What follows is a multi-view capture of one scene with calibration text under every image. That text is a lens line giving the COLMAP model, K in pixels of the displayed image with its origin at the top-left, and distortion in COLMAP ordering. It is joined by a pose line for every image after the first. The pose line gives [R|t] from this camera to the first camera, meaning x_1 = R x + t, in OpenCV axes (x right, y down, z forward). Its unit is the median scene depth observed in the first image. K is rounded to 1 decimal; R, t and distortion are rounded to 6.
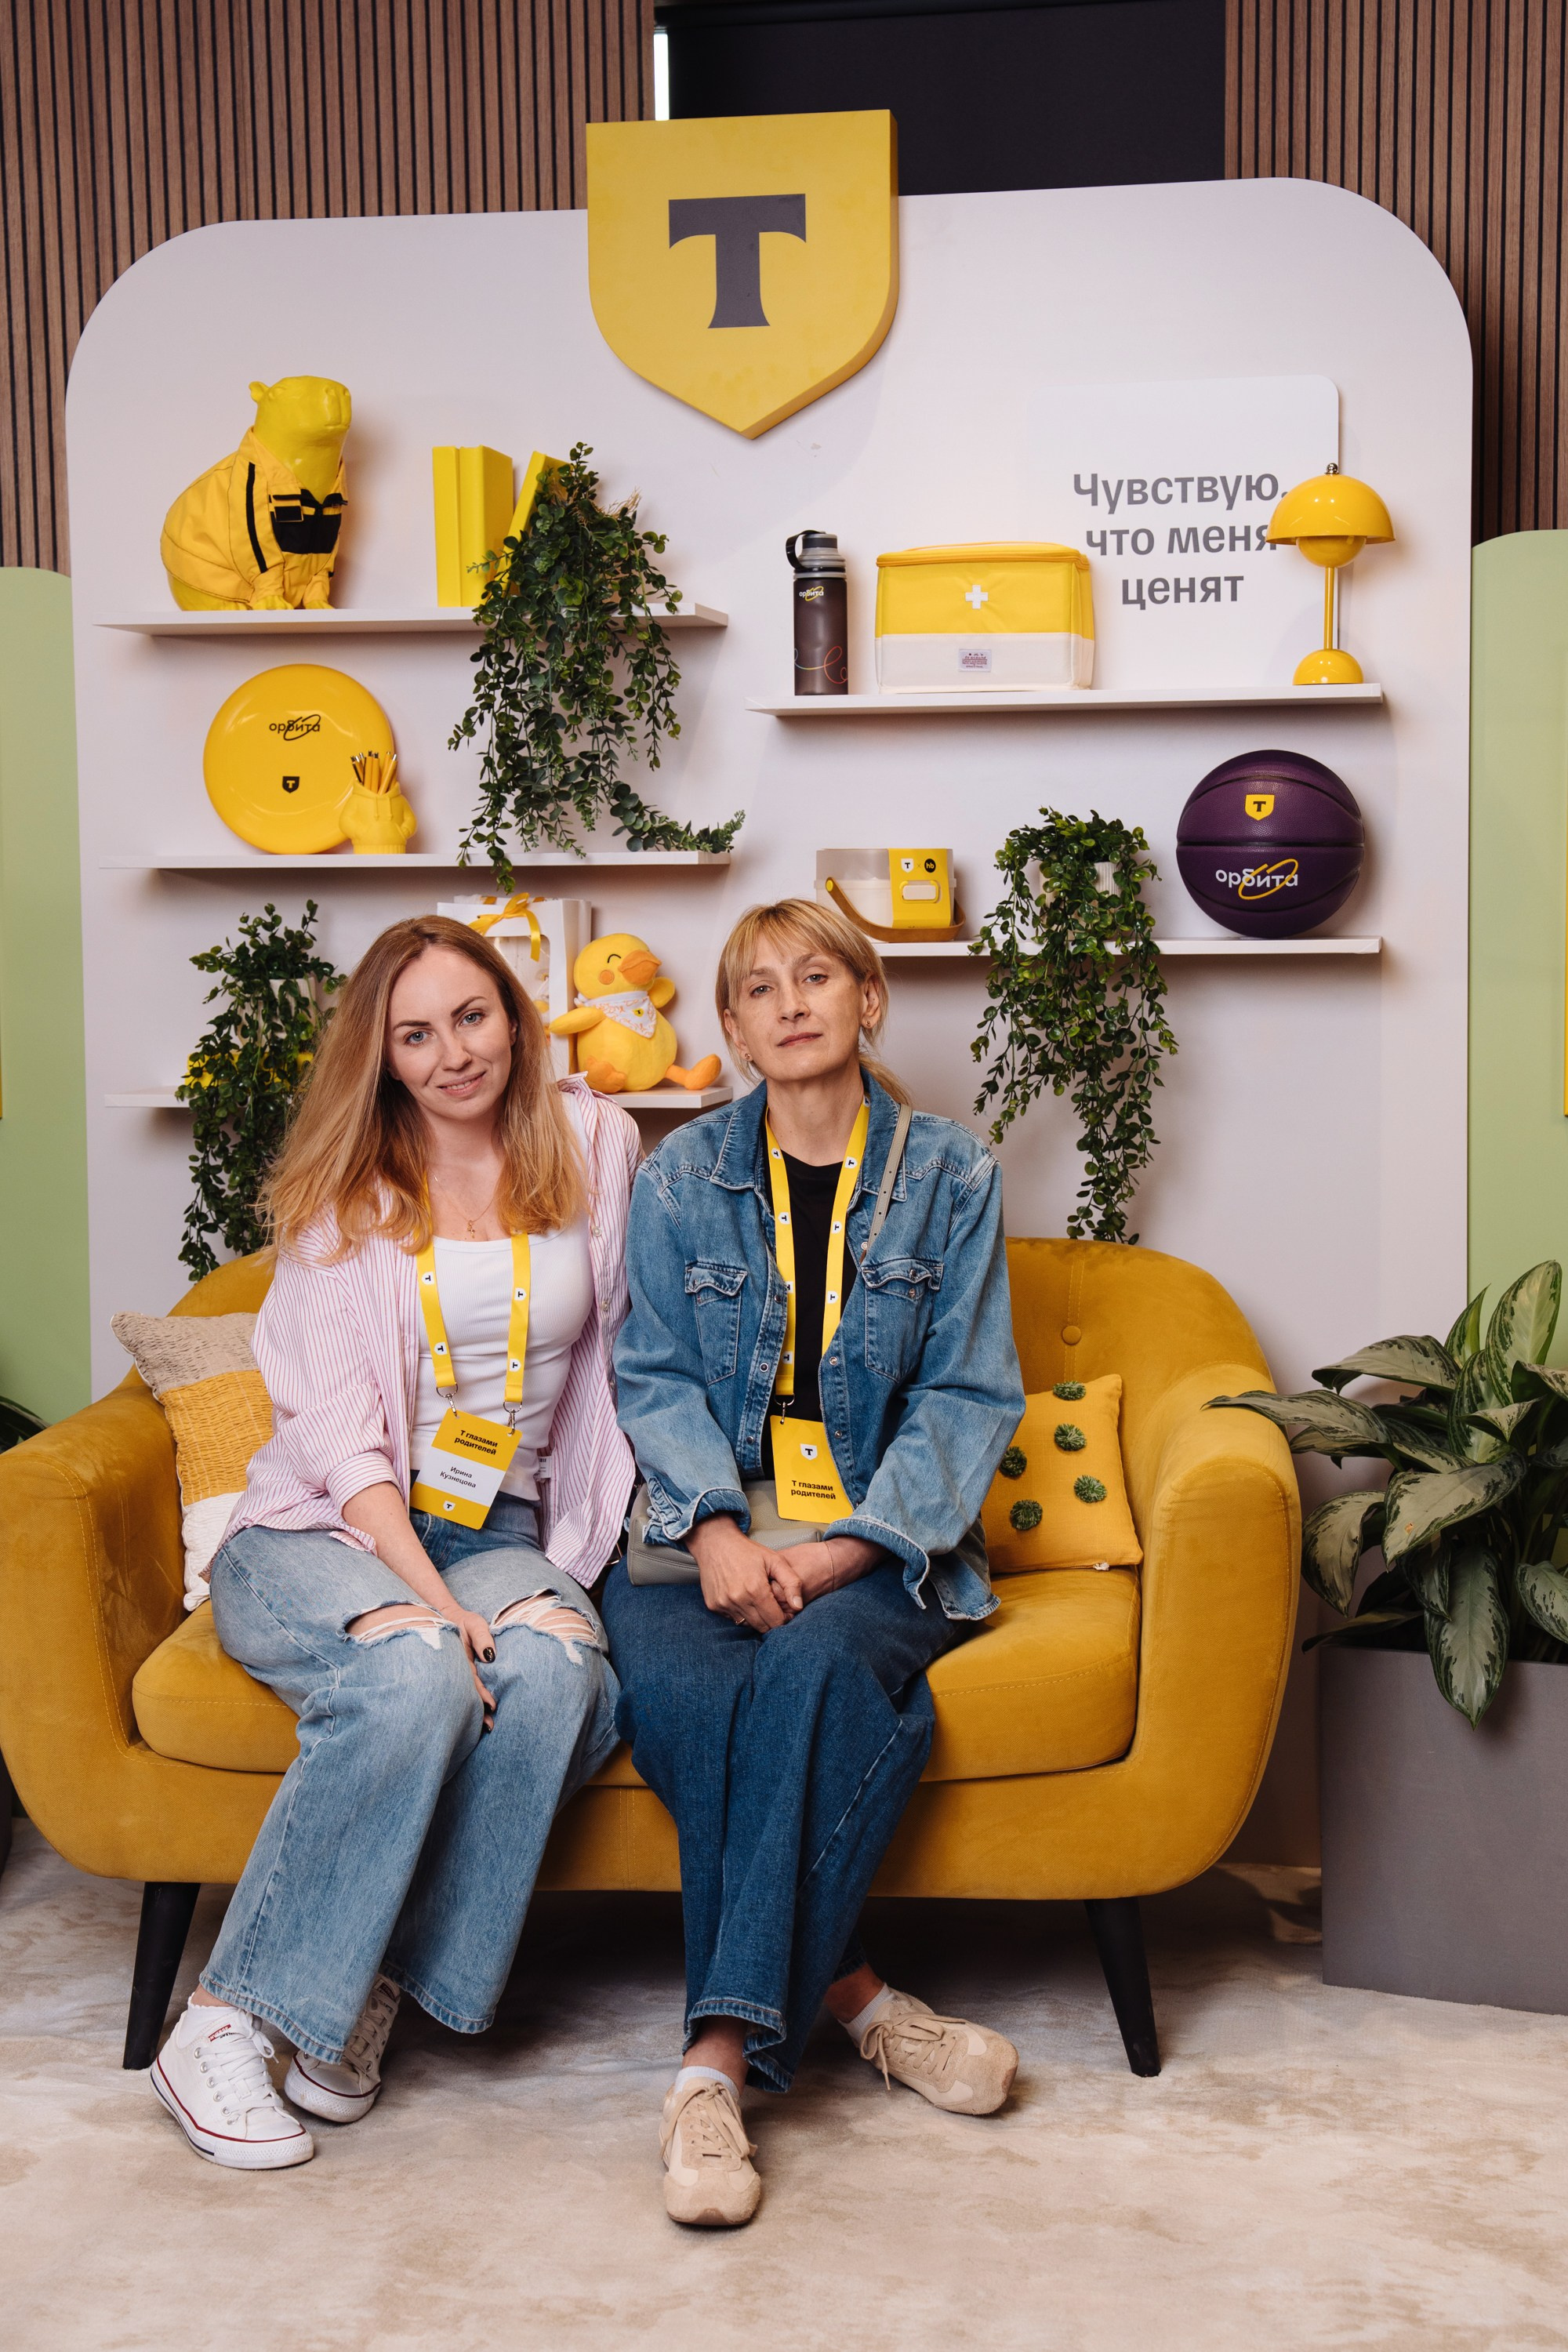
lens RADIAL K [[3723.3, 0, 831.9], [0, 3723.3, 1156.5], [0, 0, 1]] dist [0.192518, 0.000000]
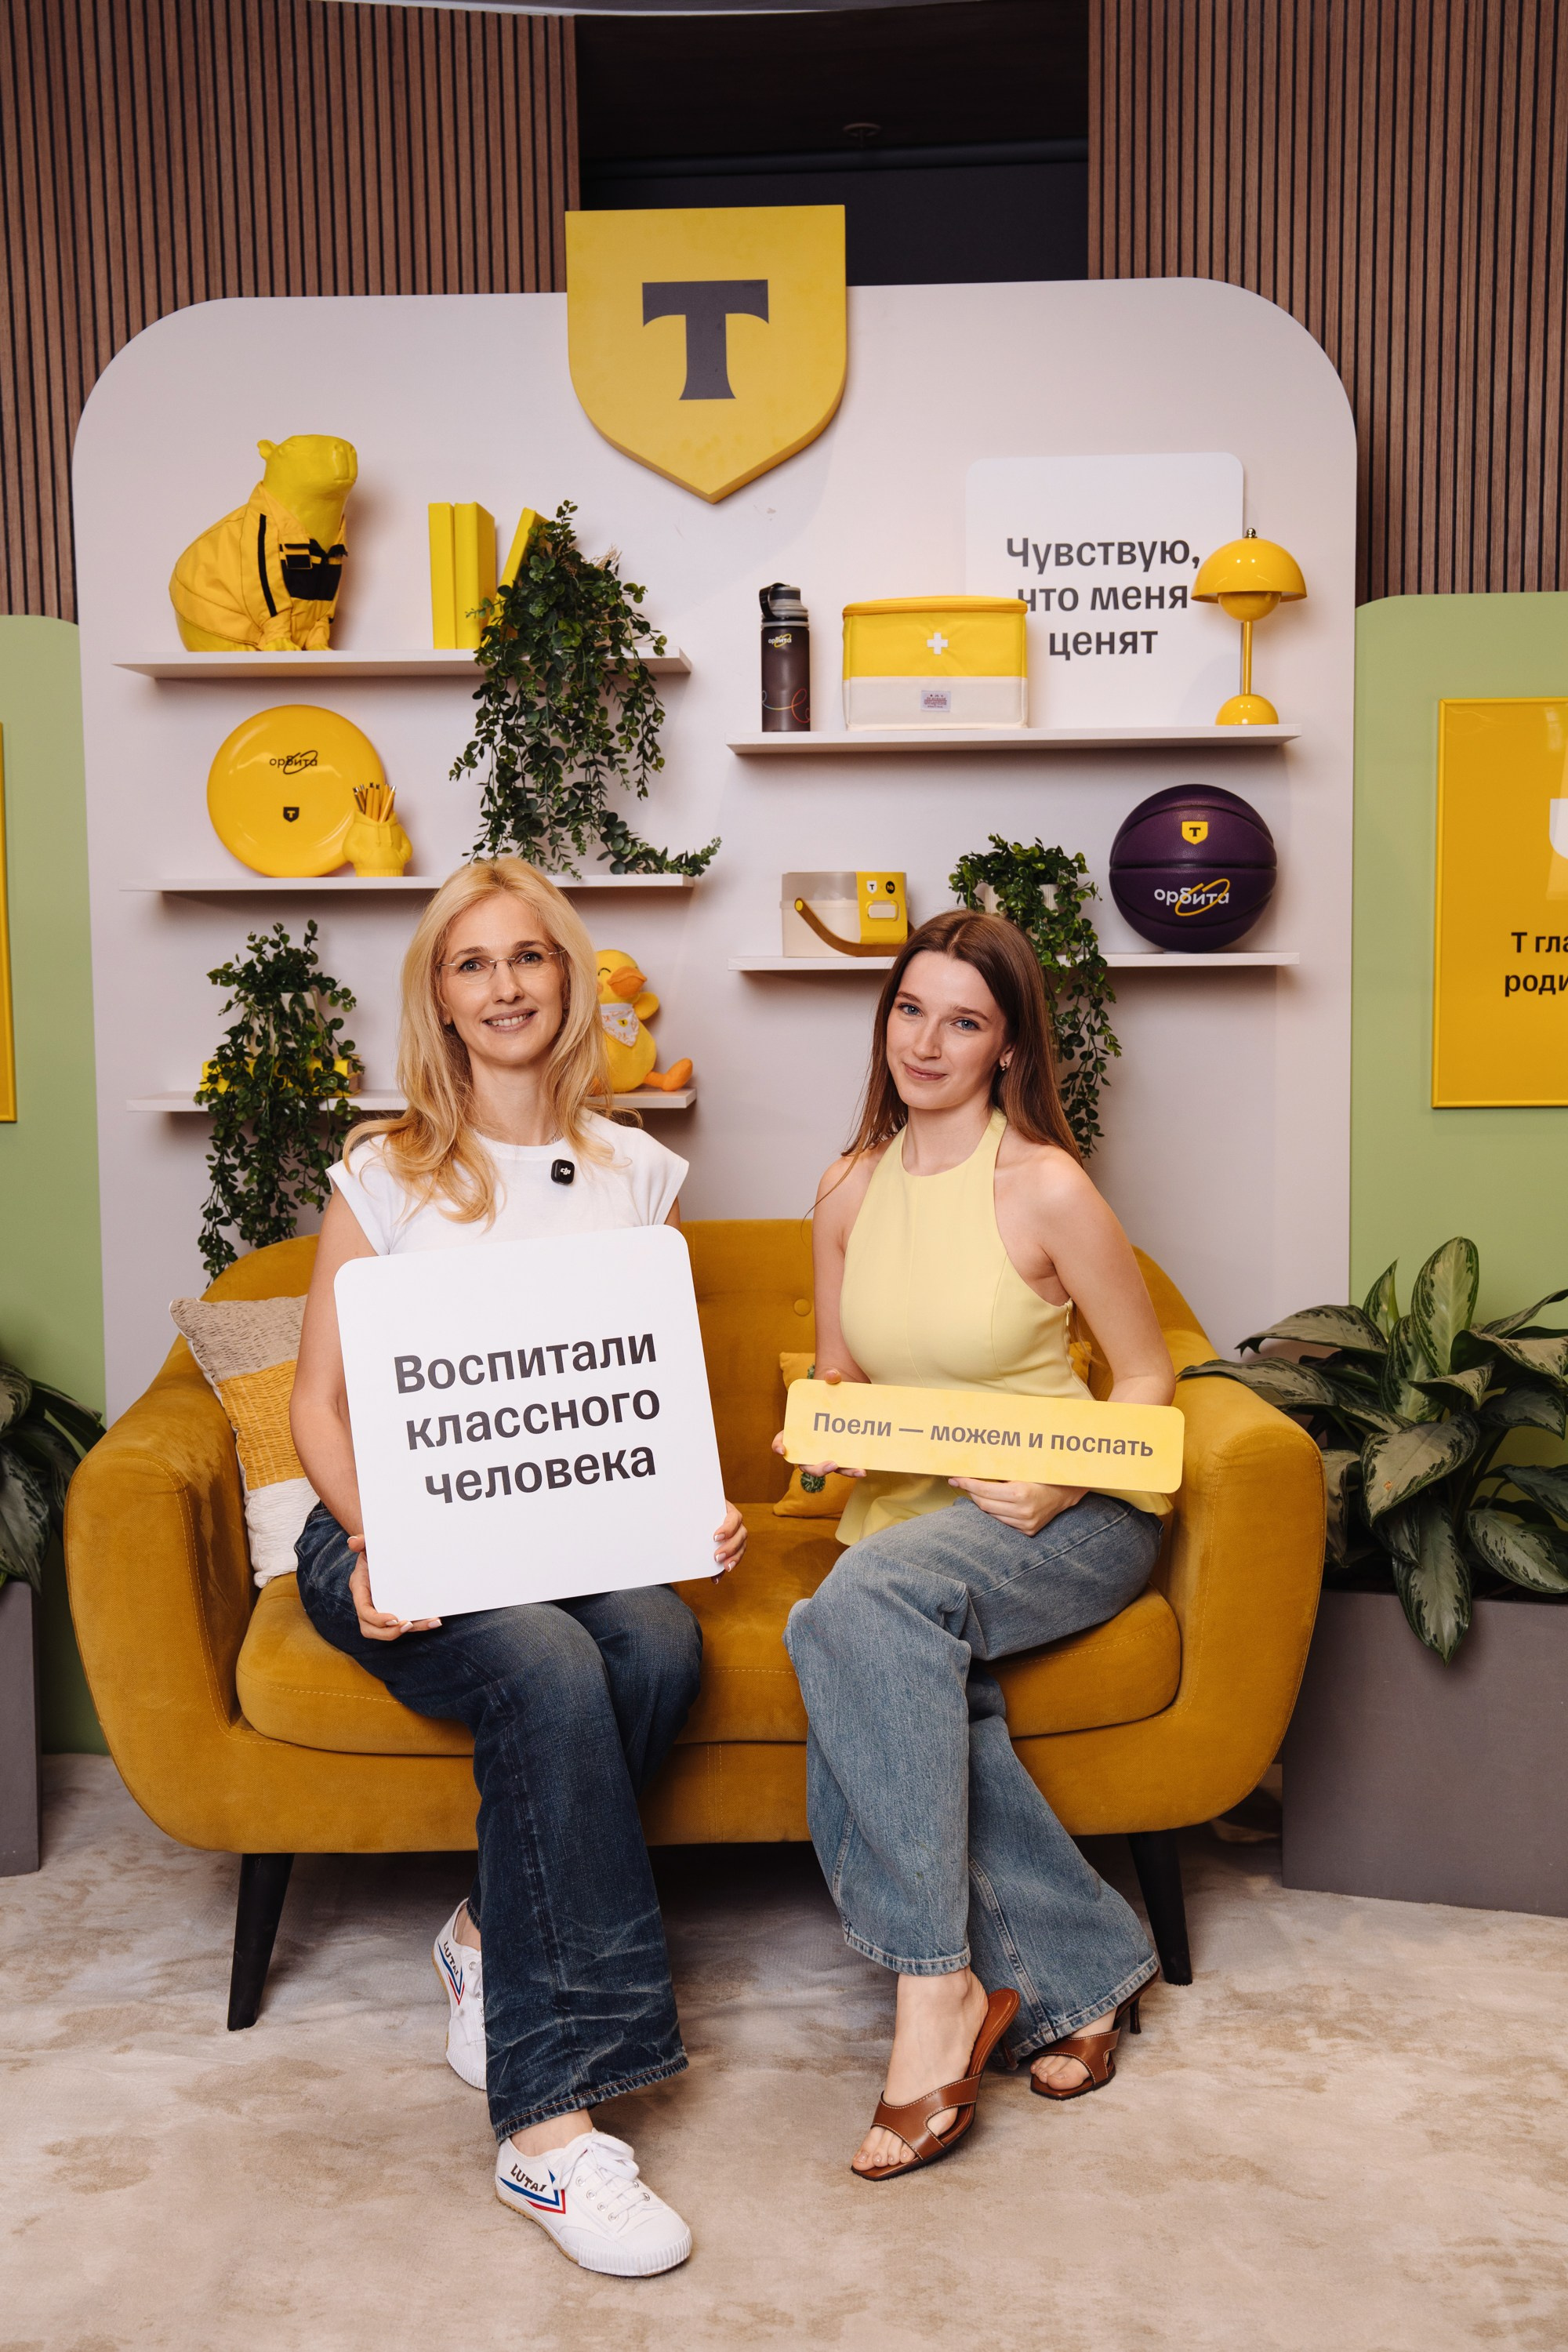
lens RADIAL K [[2651.1, 0, 786.5], [0, 2651.1, 1181.2], [0, 0, 1]] dist [0.075461, 0.000000]
pose [[0.992085, -0.012637, 0.124930, -0.103812], [0.009994, 0.999713, 0.021762, -0.008123], [-0.125170, -0.020341, 0.991927, 0.218303]]
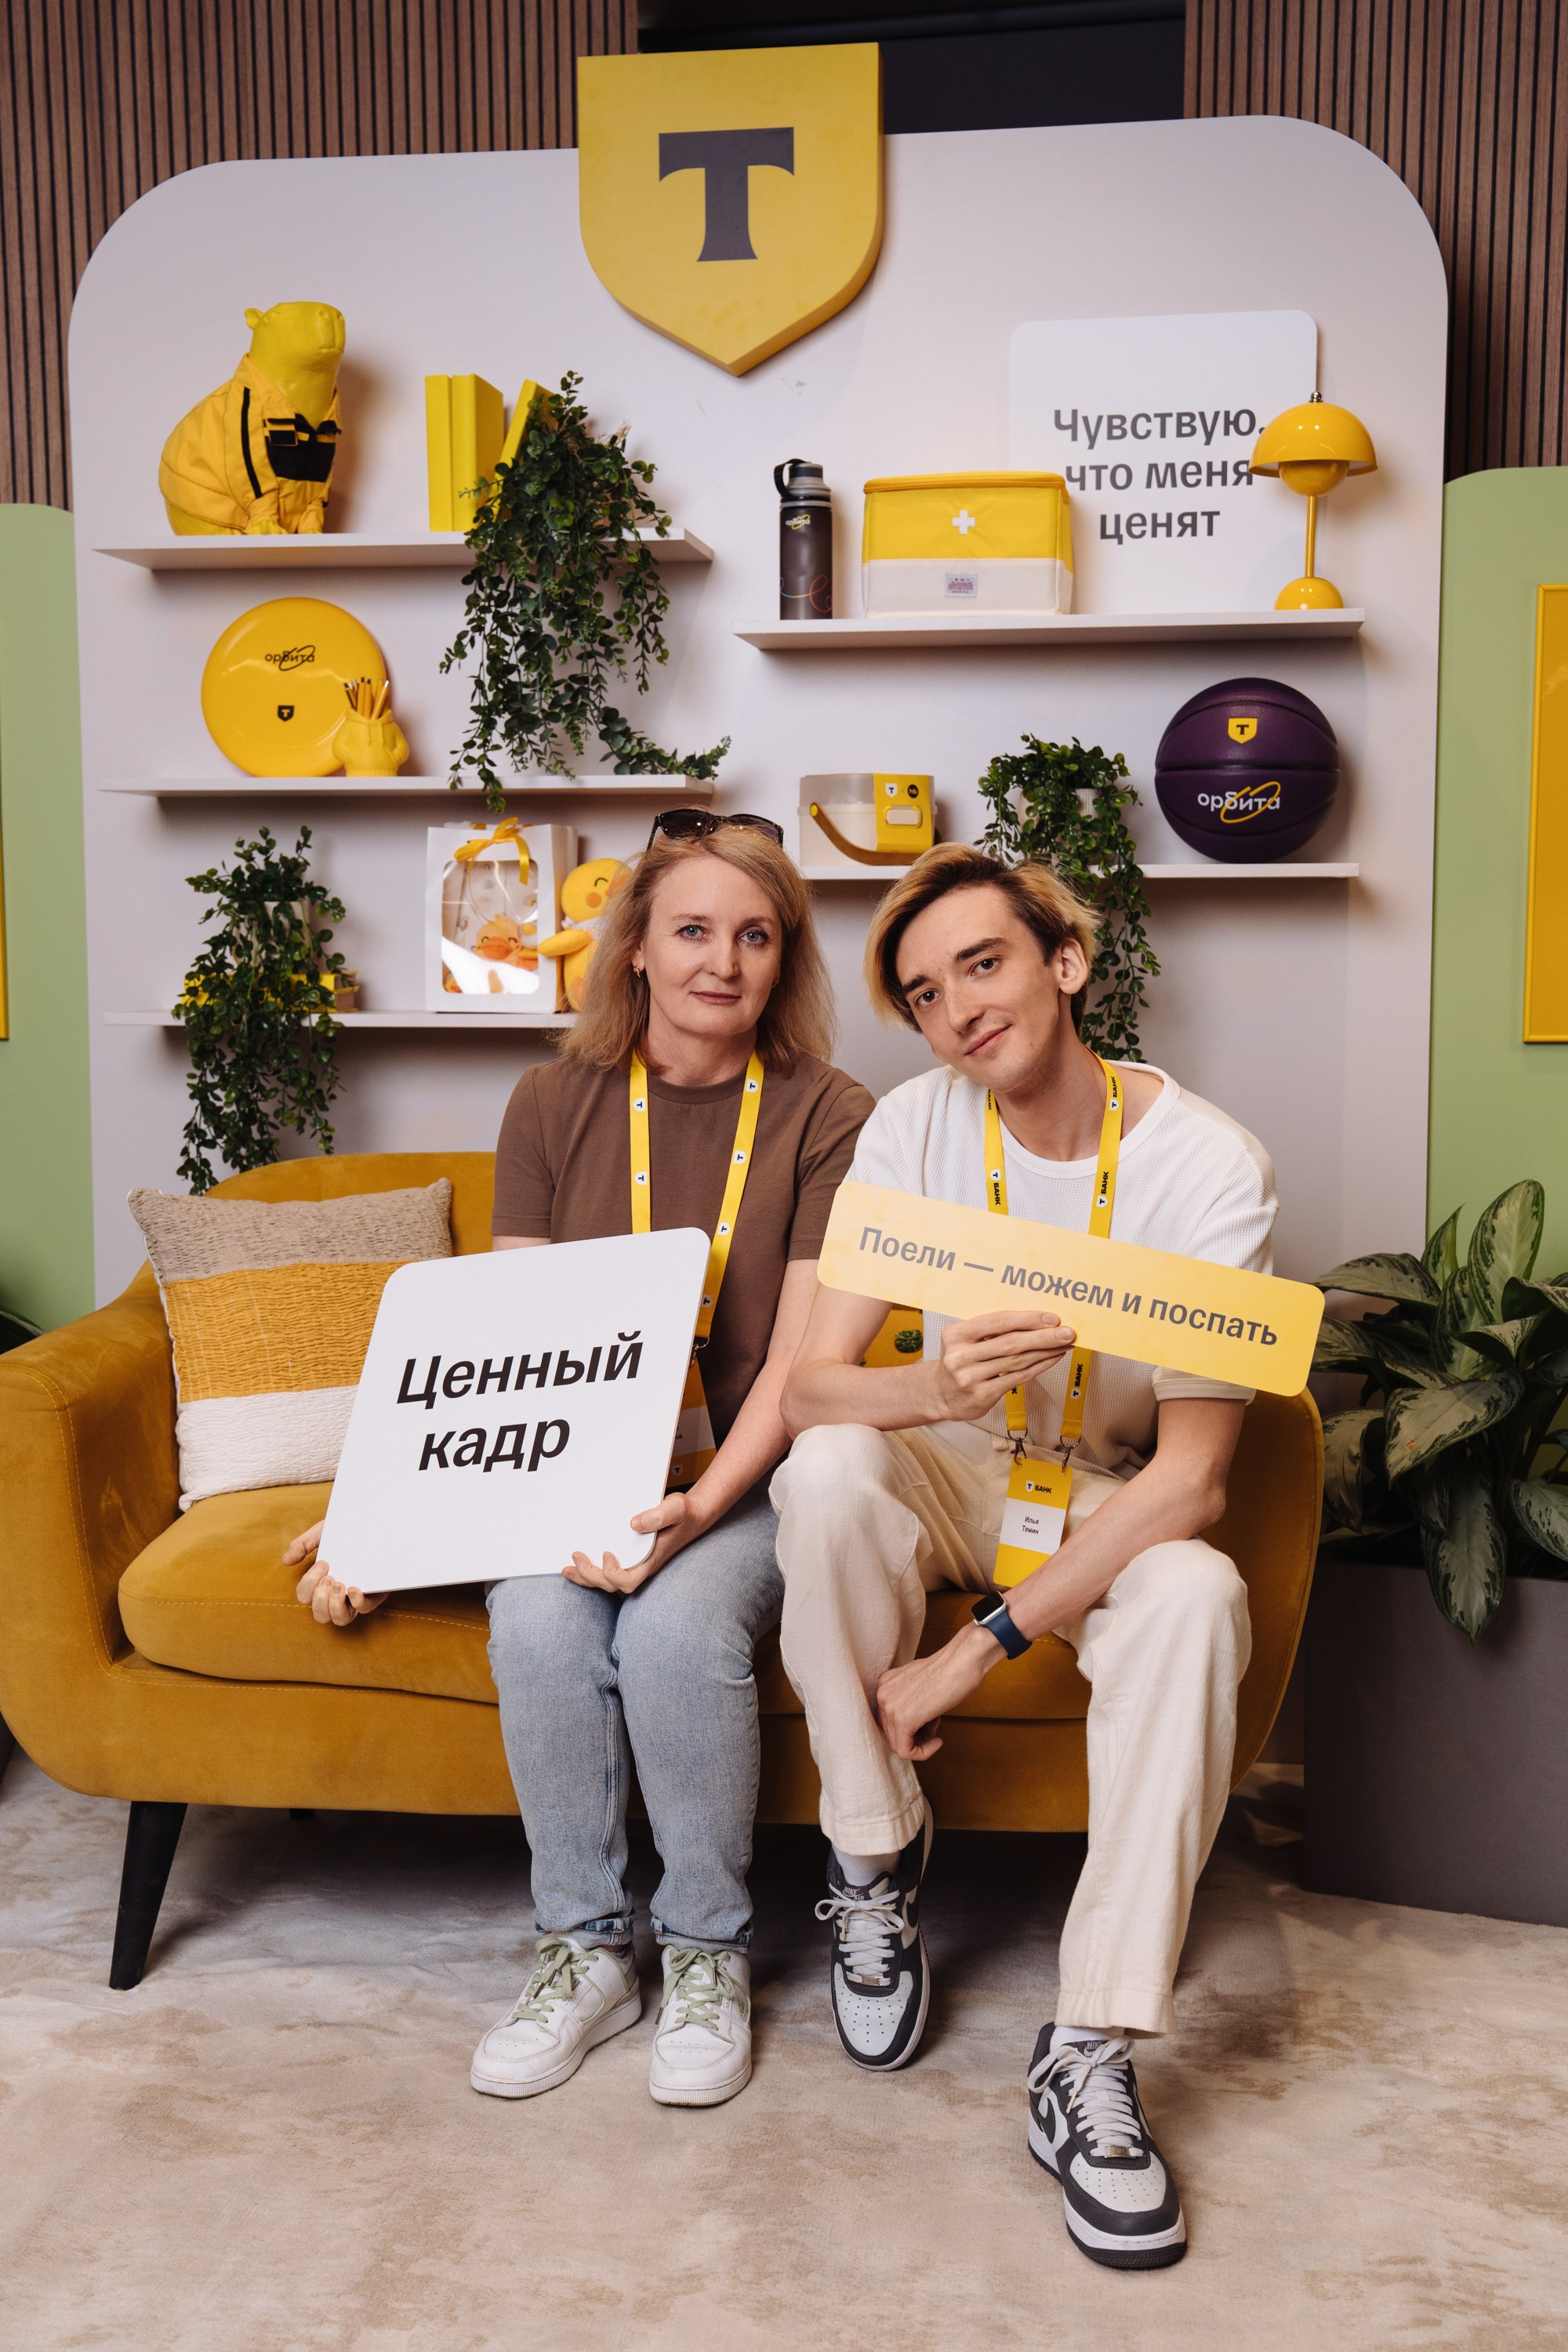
lens RADIAL K [[2816.9, 0, 781.9], [0, 2816.9, 1205.3], [0, 0, 1]] dist [0.094018, 0.000000]
pose [[0.999754, 0.005905, 0.021377, -0.025228], [-0.006441, 0.999664, 0.025127, 0.015891], [-0.021221, -0.025258, 0.999456, 0.226020]]
